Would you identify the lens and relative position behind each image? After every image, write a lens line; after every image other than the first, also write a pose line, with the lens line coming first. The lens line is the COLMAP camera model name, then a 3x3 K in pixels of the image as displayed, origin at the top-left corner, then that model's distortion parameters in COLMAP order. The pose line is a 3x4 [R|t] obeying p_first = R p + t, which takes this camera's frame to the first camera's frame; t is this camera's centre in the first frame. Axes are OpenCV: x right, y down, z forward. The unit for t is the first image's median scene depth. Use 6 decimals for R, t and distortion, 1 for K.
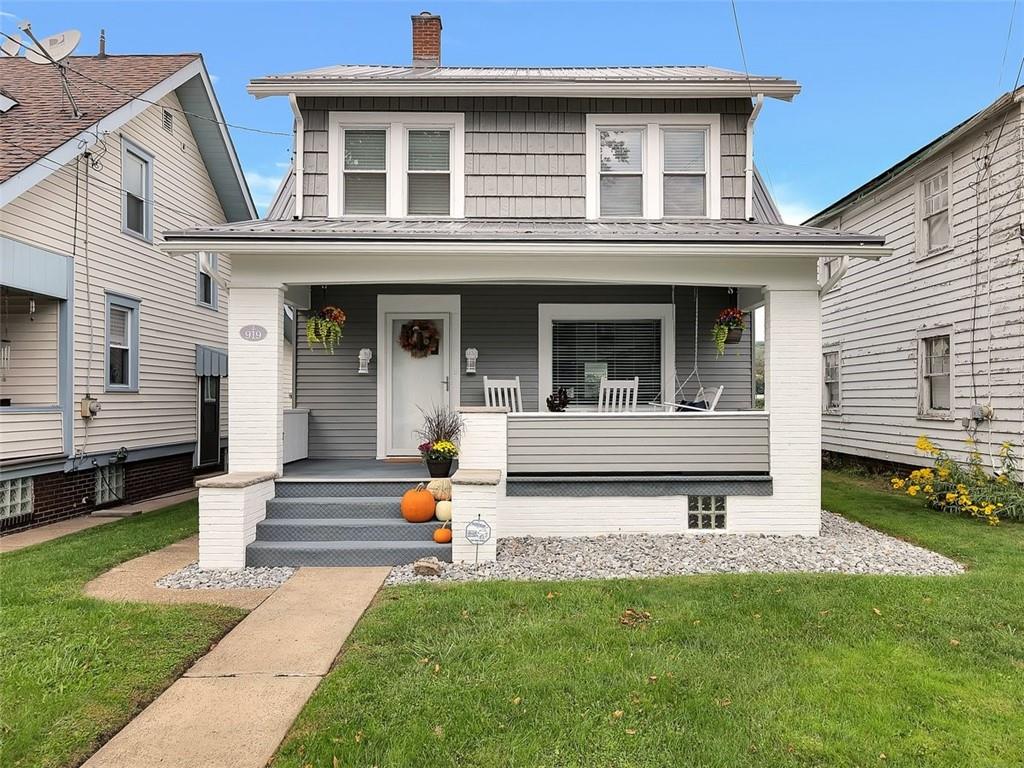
lens RADIAL K [[876.7, 0, 546.0], [0, 876.7, 384.0], [0, 0, 1]] dist [-0.037963, 0.005343]
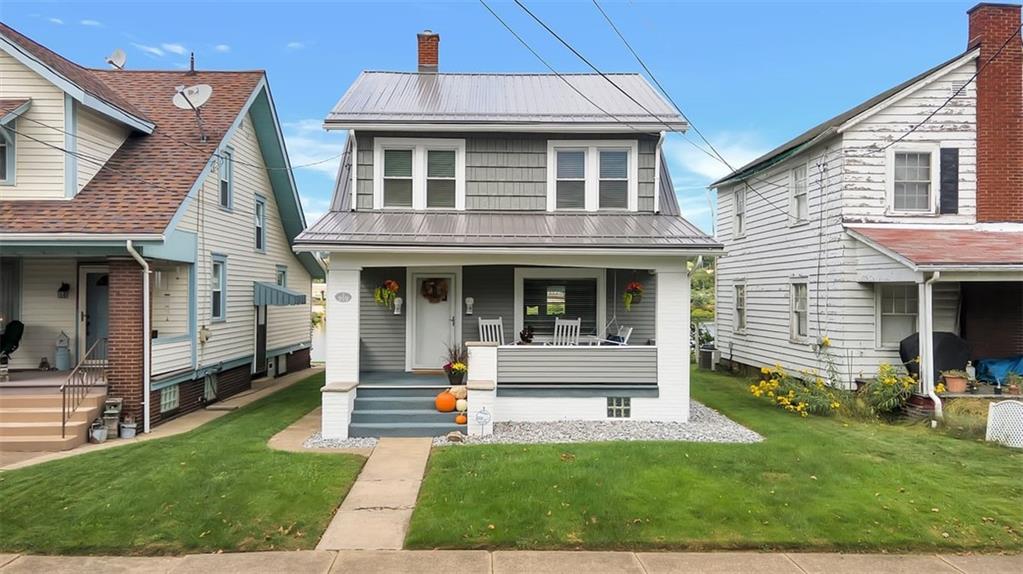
lens RADIAL K [[890.3, 0, 511.5], [0, 890.3, 287.0], [0, 0, 1]] dist [0.004829, -0.001955]
pose [[0.999986, 0.005098, 0.001708, -0.016584], [-0.005108, 0.999968, 0.006110, -0.069692], [-0.001676, -0.006119, 0.999980, -0.527780]]
